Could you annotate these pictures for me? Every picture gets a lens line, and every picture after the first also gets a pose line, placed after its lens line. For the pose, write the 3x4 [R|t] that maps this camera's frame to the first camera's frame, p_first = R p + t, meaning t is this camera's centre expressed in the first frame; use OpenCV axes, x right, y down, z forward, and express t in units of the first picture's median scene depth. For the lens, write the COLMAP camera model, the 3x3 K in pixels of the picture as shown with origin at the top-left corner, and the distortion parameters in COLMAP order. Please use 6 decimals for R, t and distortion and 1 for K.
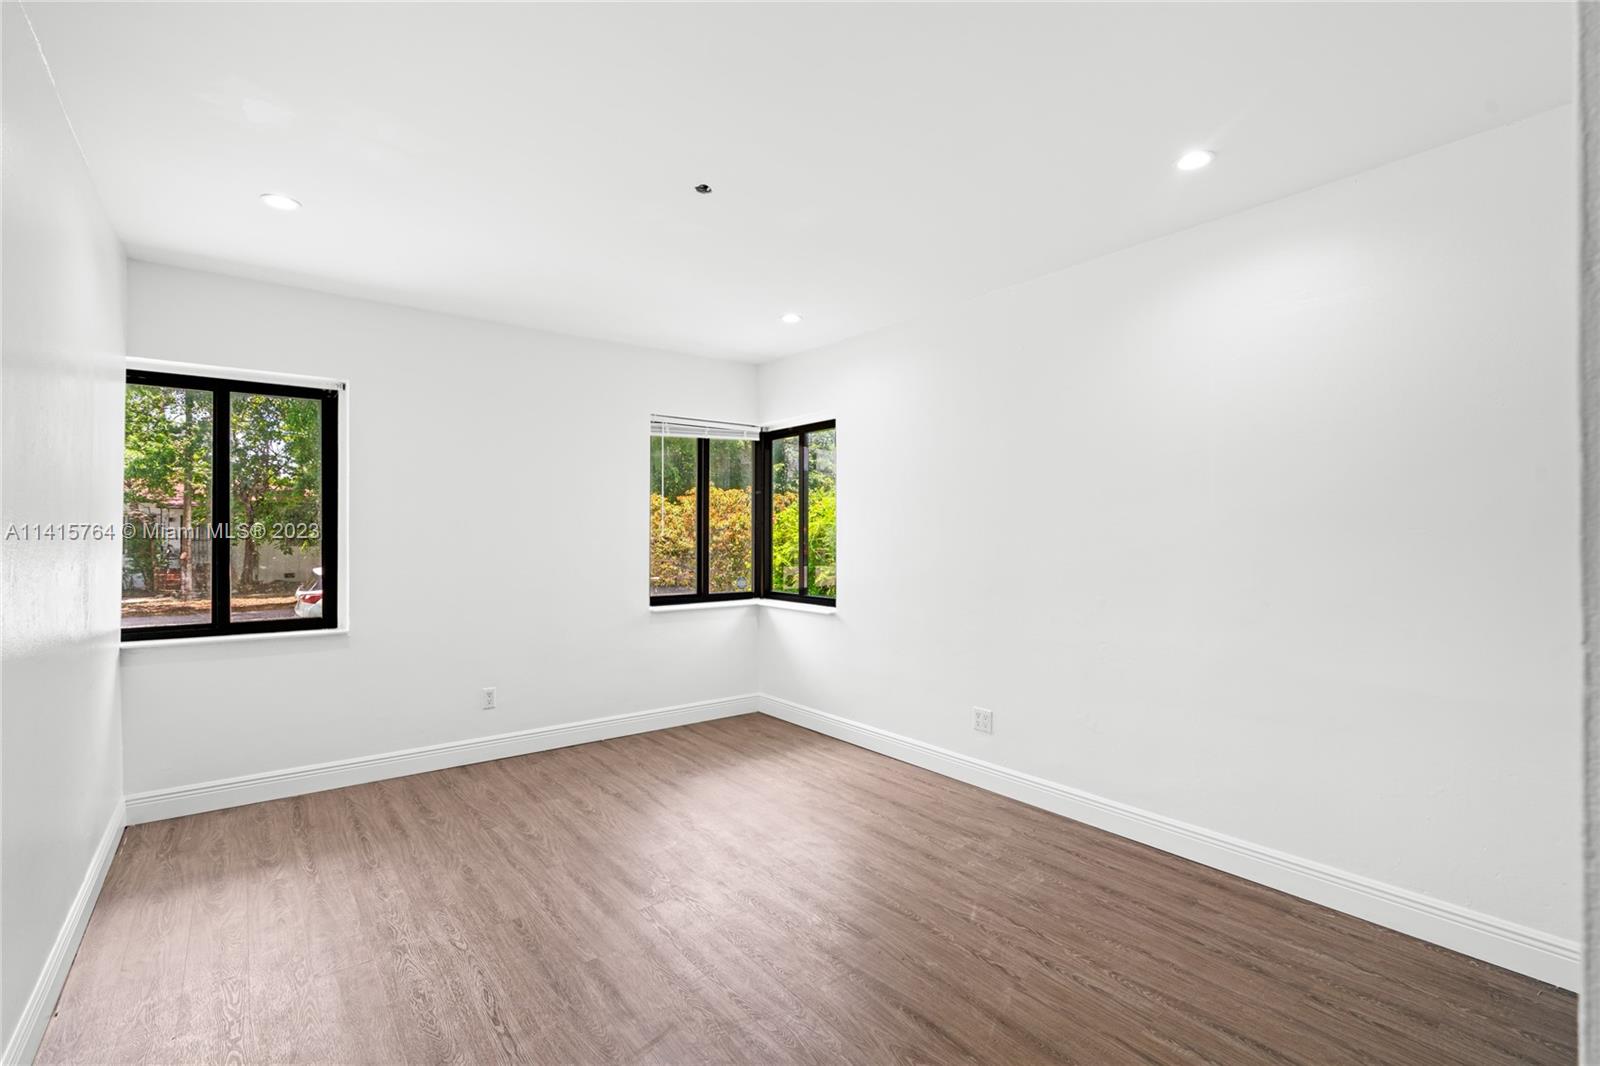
lens RADIAL K [[734.3, 0, 808.0], [0, 734.3, 503.0], [0, 0, 1]] dist [-0.003149, 0.000748]
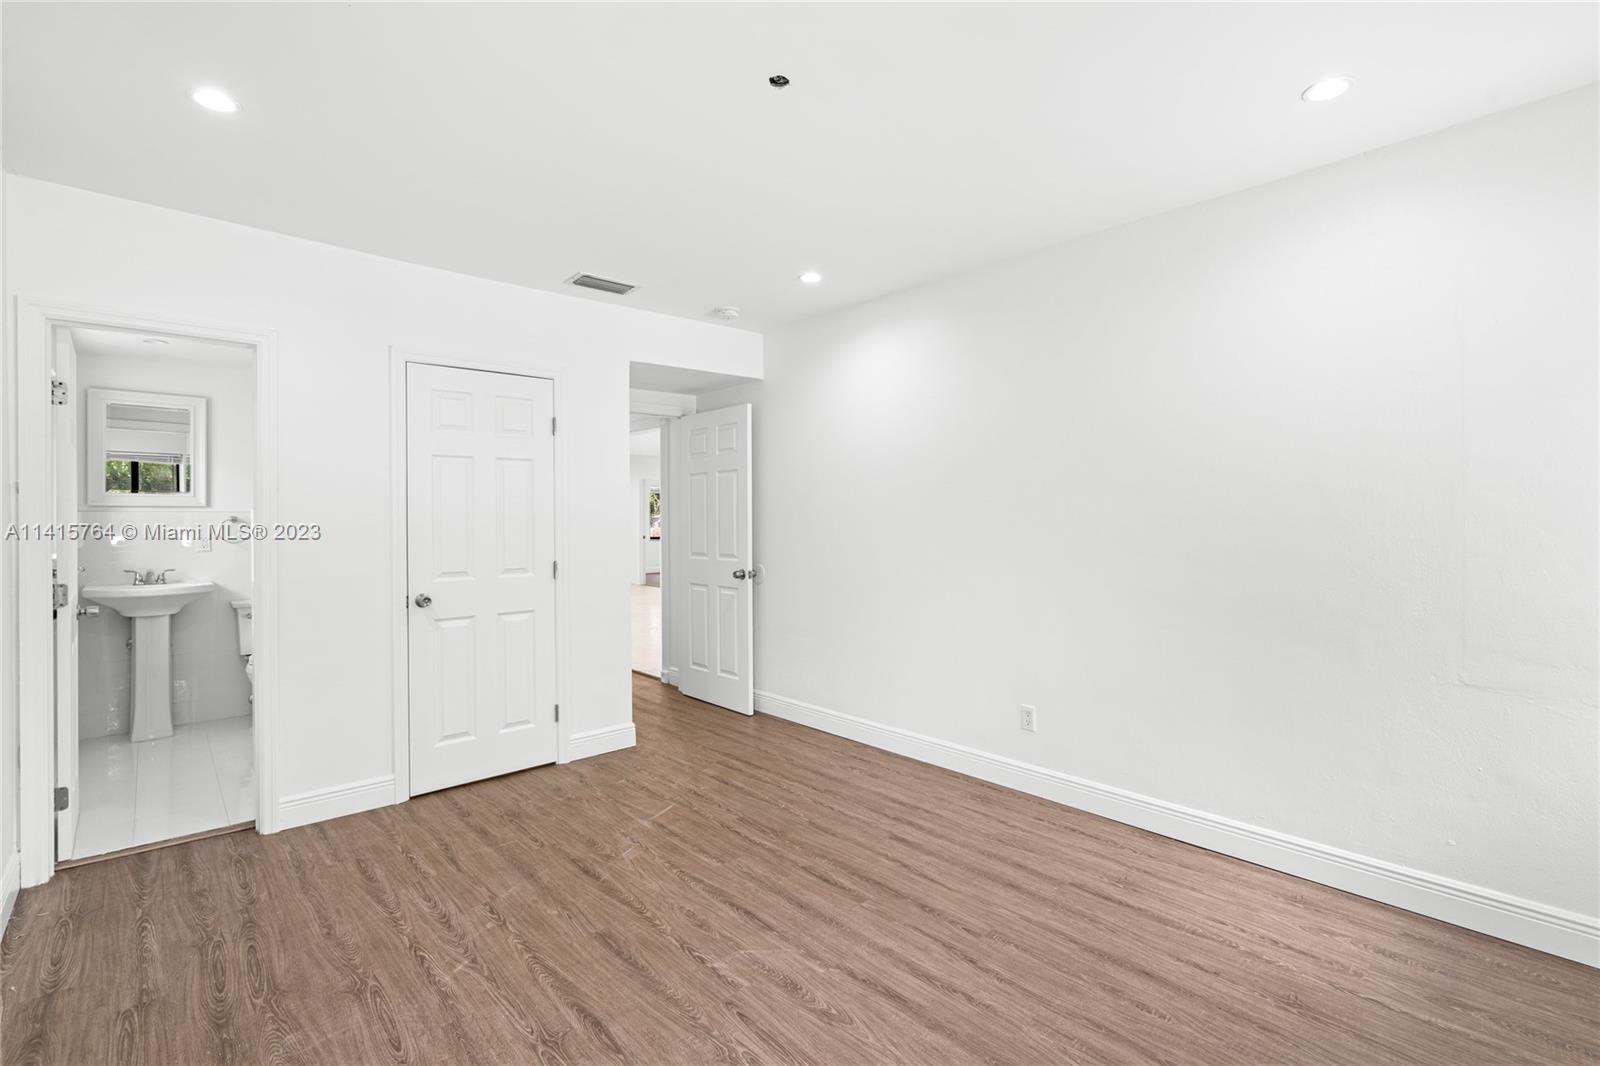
lens RADIAL K [[719.9, 0, 804.3], [0, 719.9, 528.0], [0, 0, 1]] dist [-0.003124, 0.000045]
pose [[-0.997144, 0.007812, -0.075119, -0.114417], [0.010009, 0.999532, -0.028916, 0.079295], [0.074858, -0.029585, -0.996755, 1.867770]]
